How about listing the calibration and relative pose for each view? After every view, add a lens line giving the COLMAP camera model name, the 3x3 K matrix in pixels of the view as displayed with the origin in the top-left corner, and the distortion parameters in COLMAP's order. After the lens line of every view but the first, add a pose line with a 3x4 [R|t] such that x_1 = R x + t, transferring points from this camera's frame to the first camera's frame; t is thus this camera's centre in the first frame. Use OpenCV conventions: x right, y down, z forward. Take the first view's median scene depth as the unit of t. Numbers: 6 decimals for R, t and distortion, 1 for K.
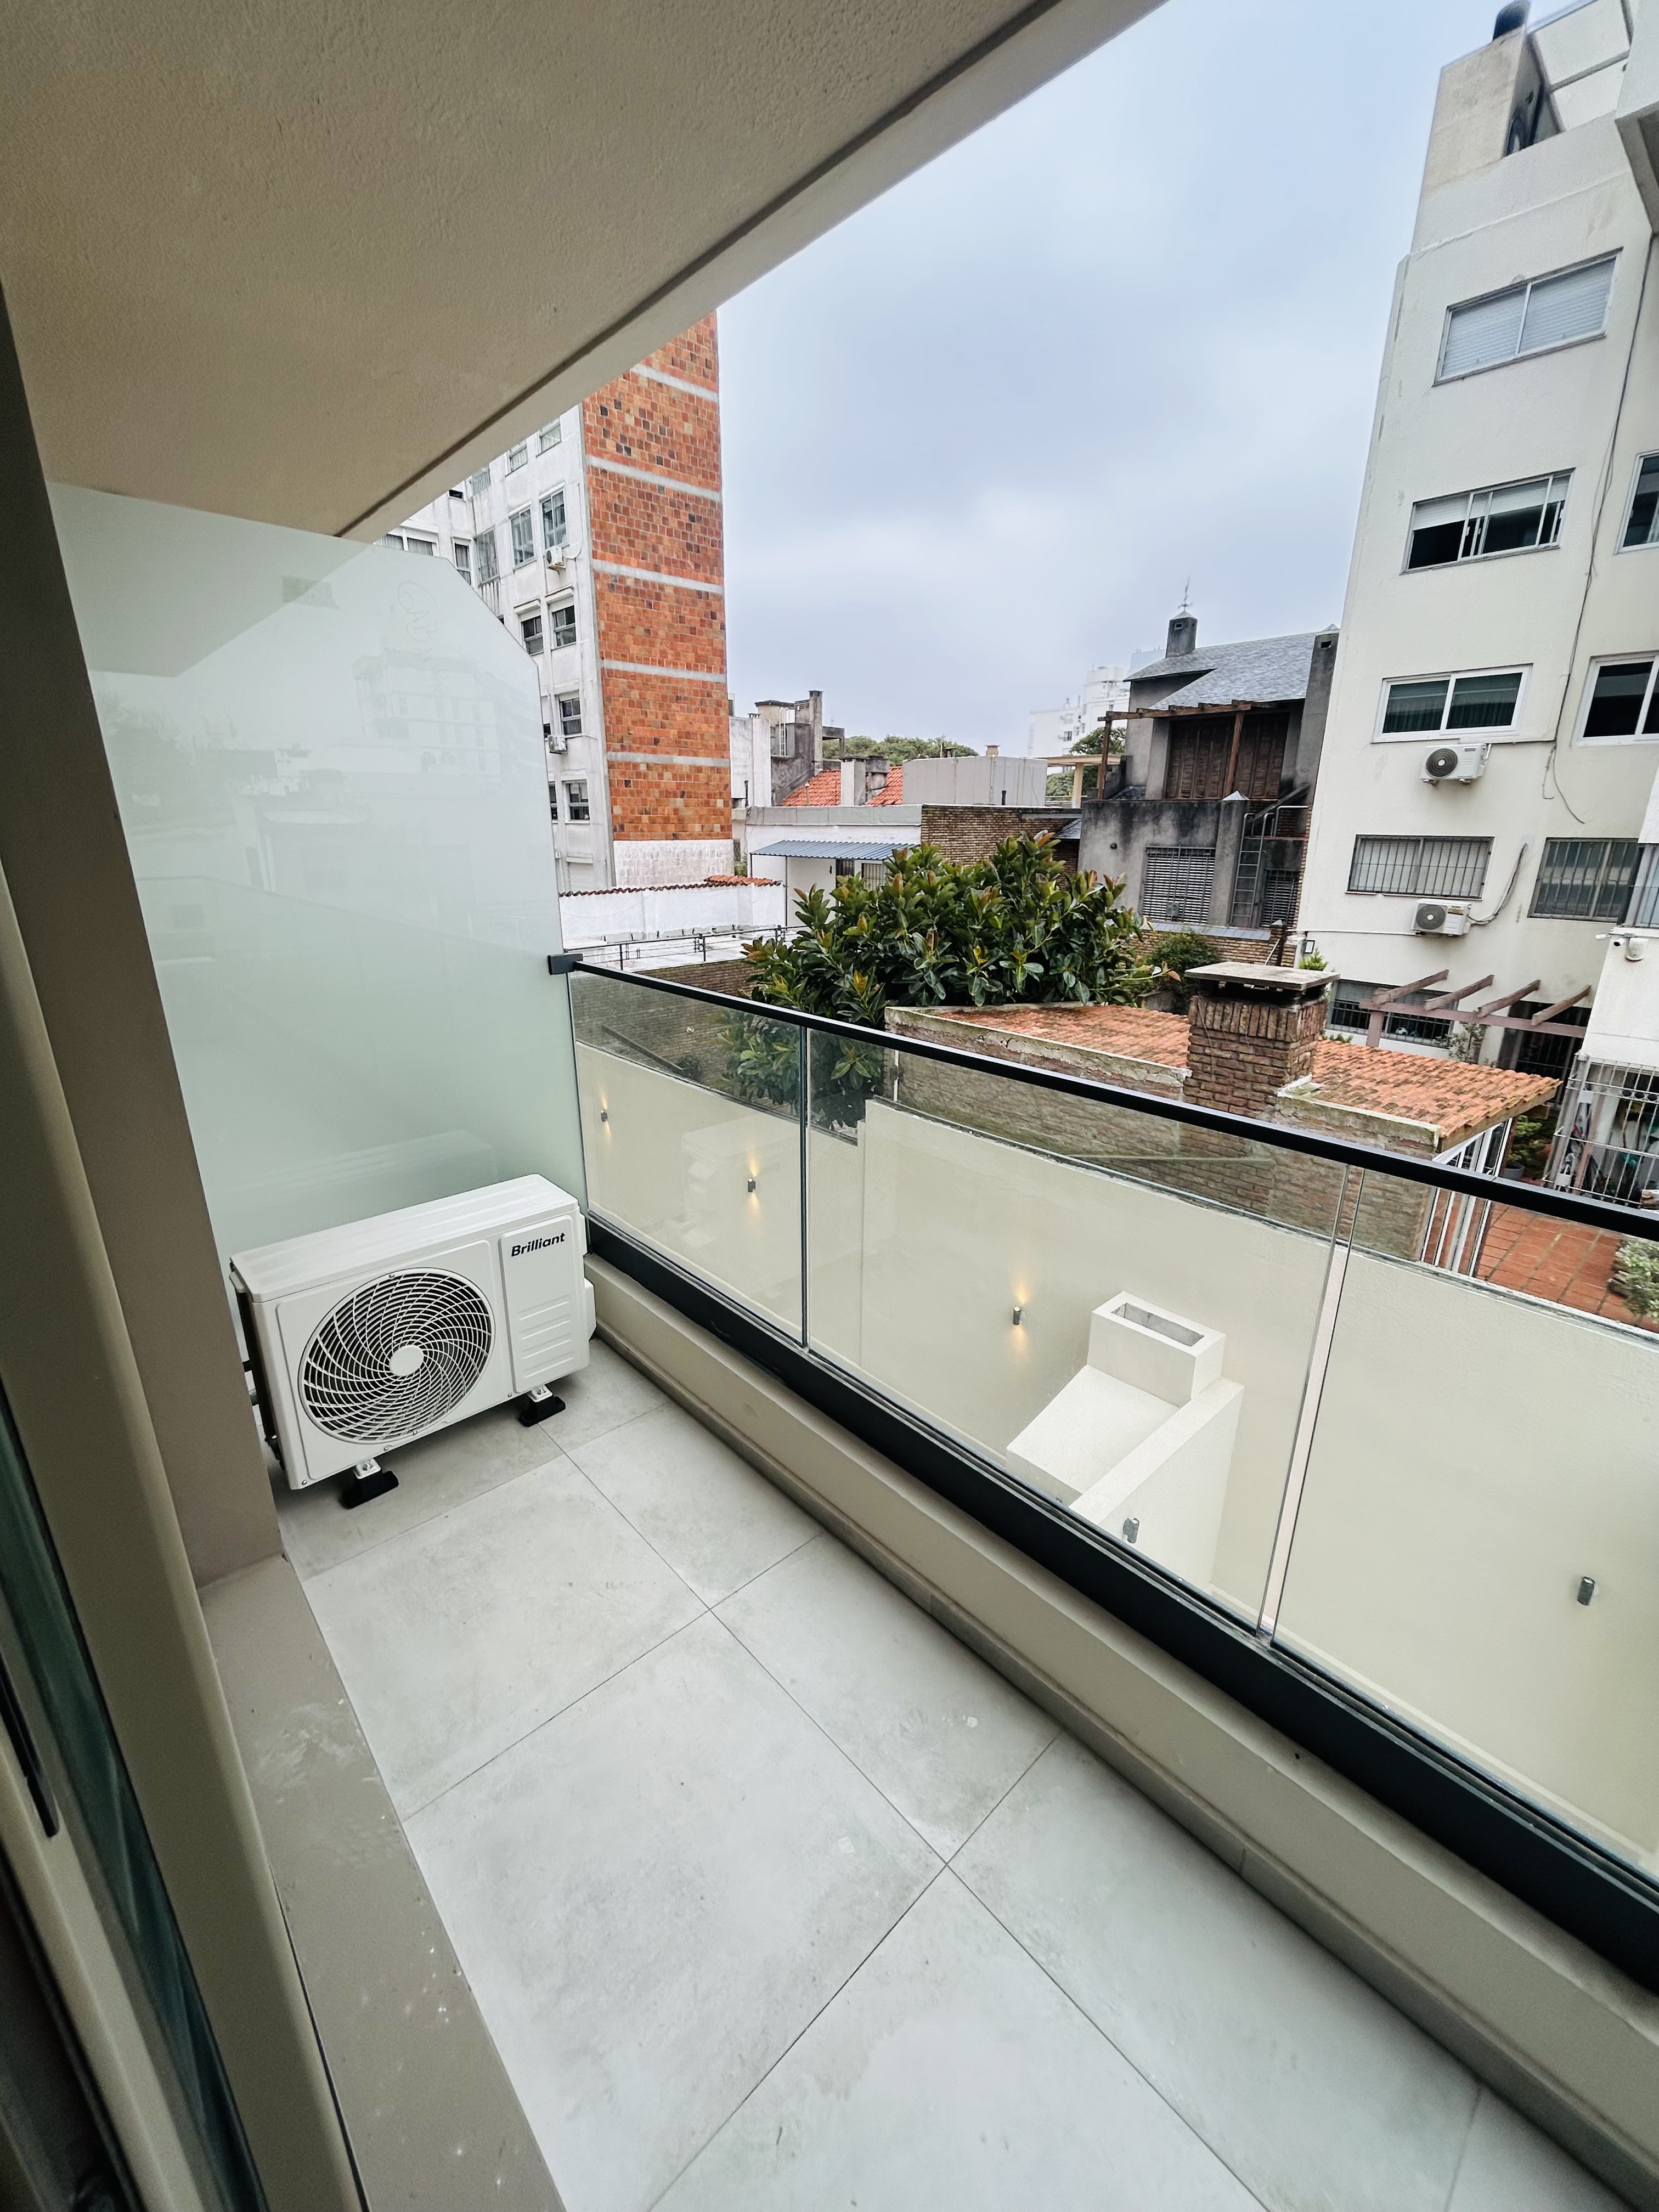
lens RADIAL K [[891.7, 0, 829.5], [0, 891.7, 1106.0], [0, 0, 1]] dist [-0.002059, 0.003679]
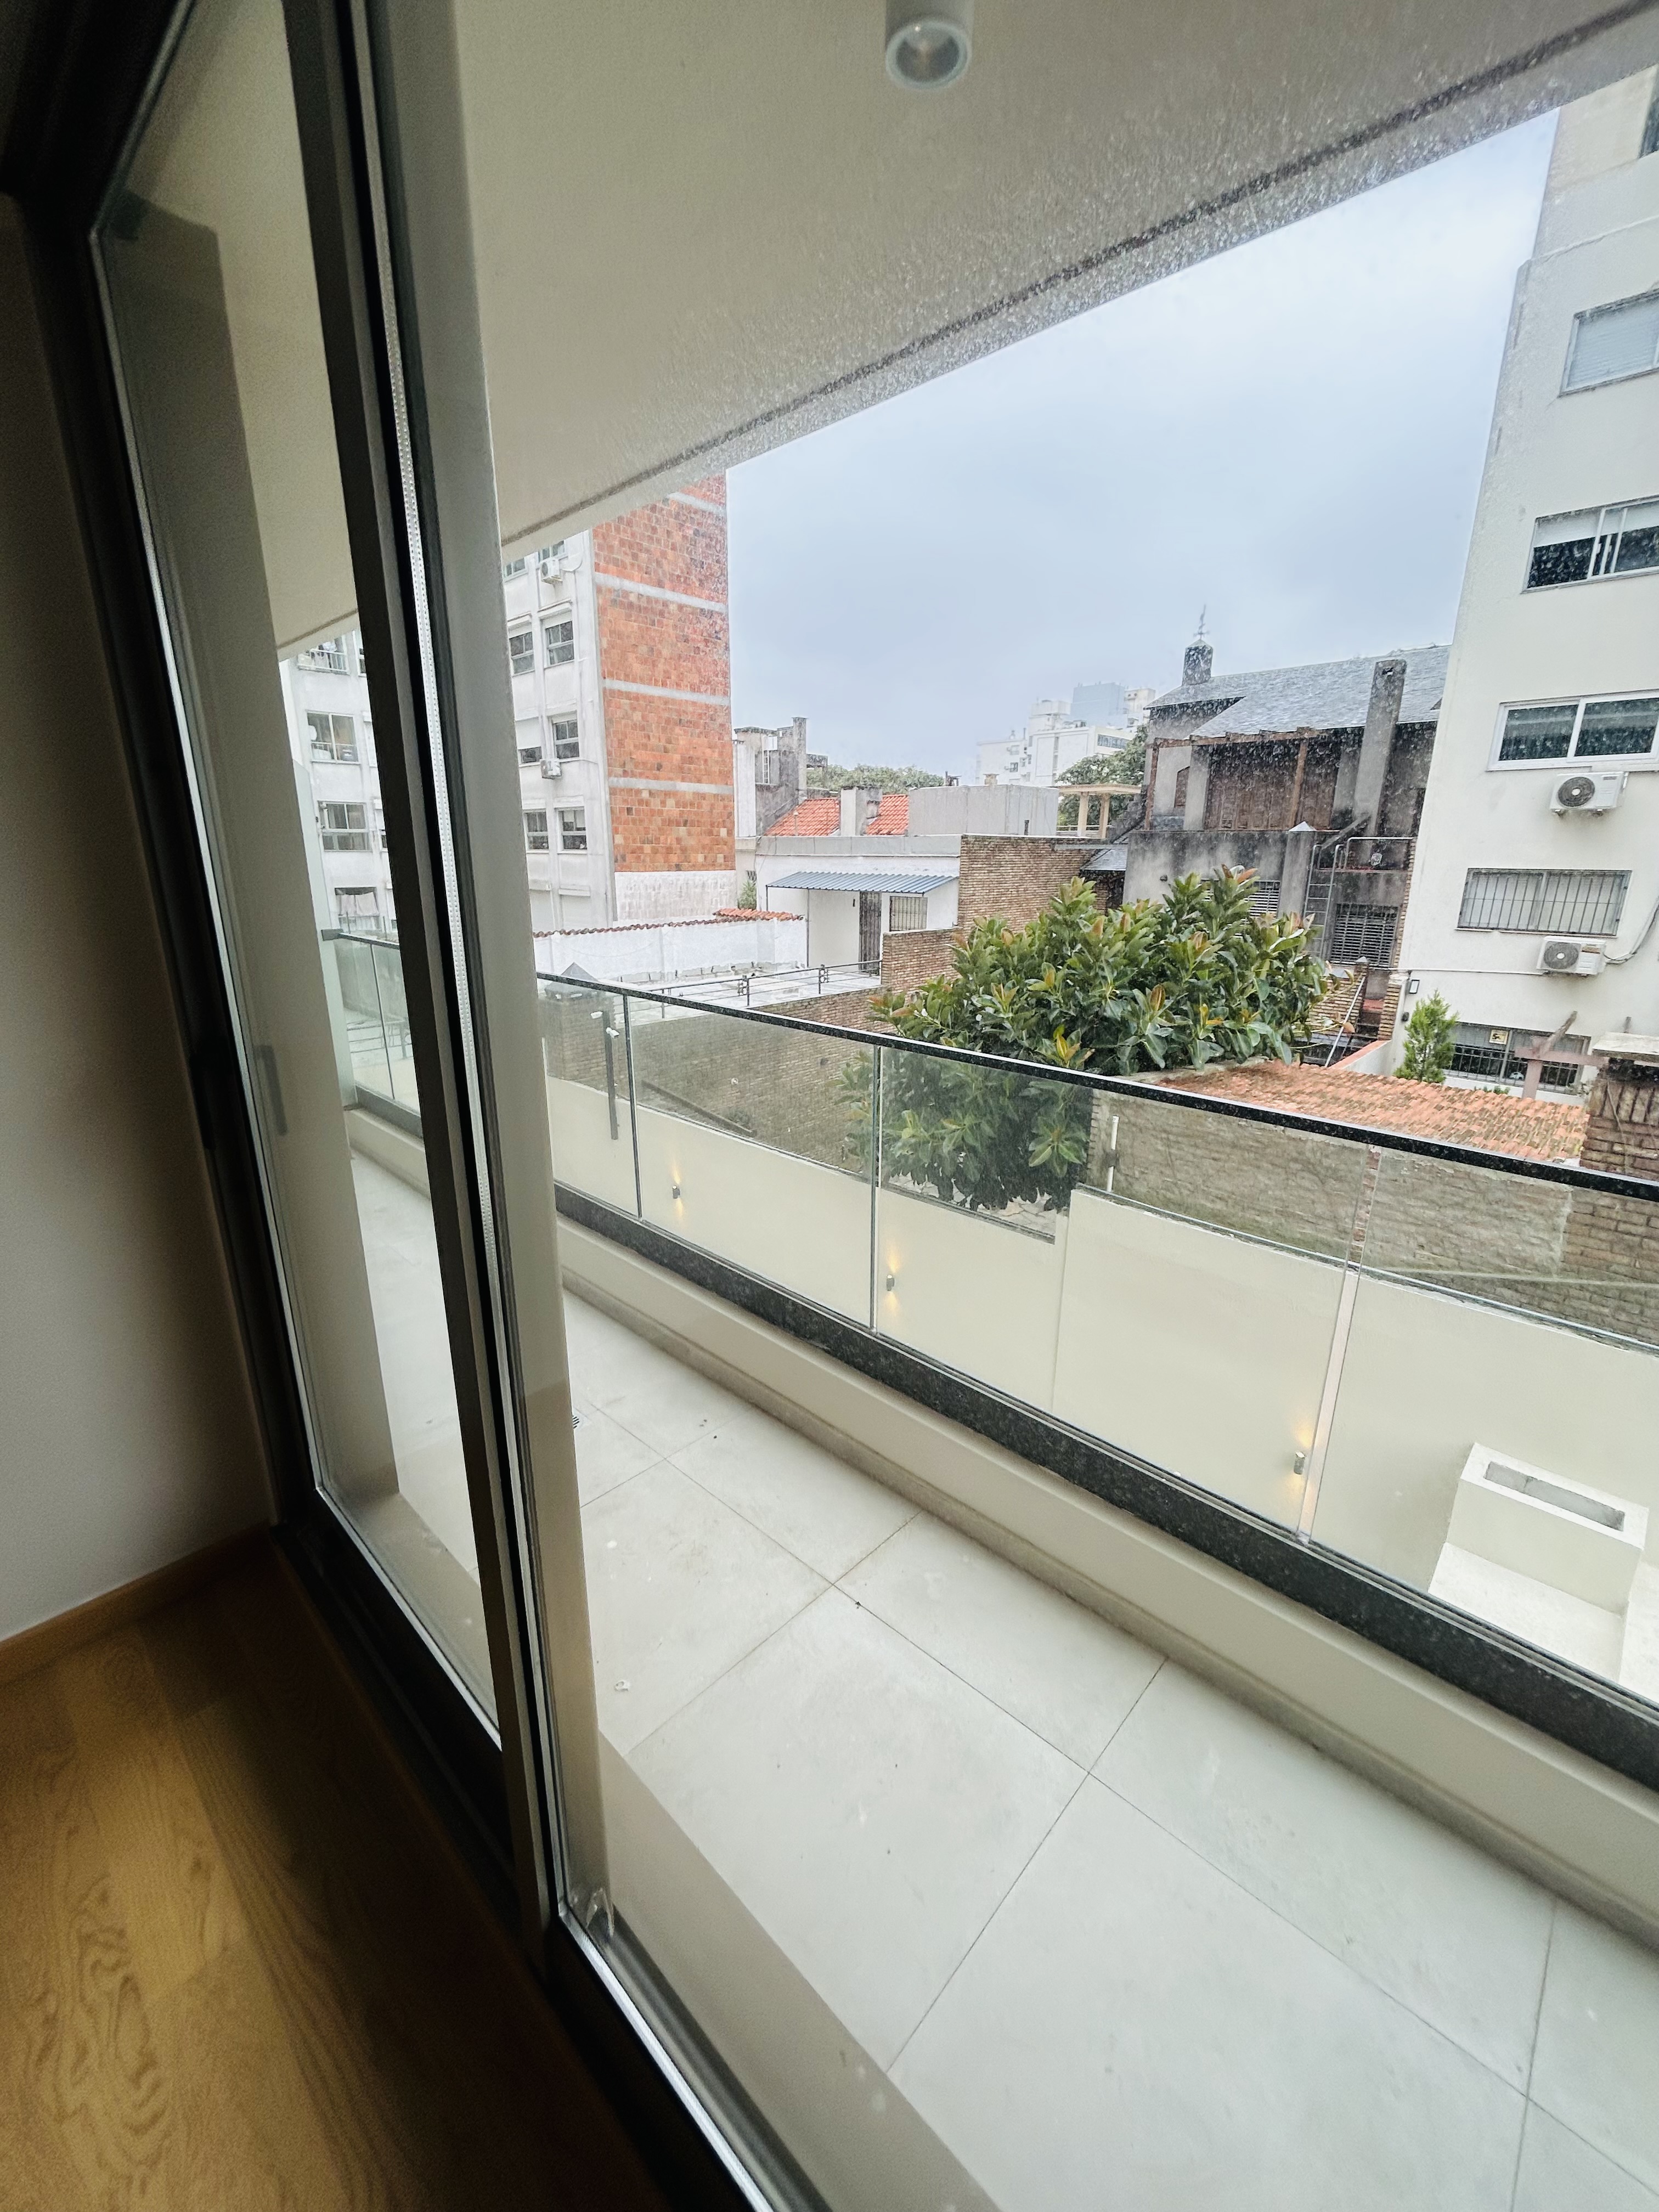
lens RADIAL K [[891.5, 0, 829.5], [0, 891.5, 1106.0], [0, 0, 1]] dist [0.001593, 0.000440]
pose [[0.997784, -0.016765, 0.064388, -0.089595], [0.018660, 0.999407, -0.028940, -0.024824], [-0.063864, 0.030077, 0.997505, 0.071956]]
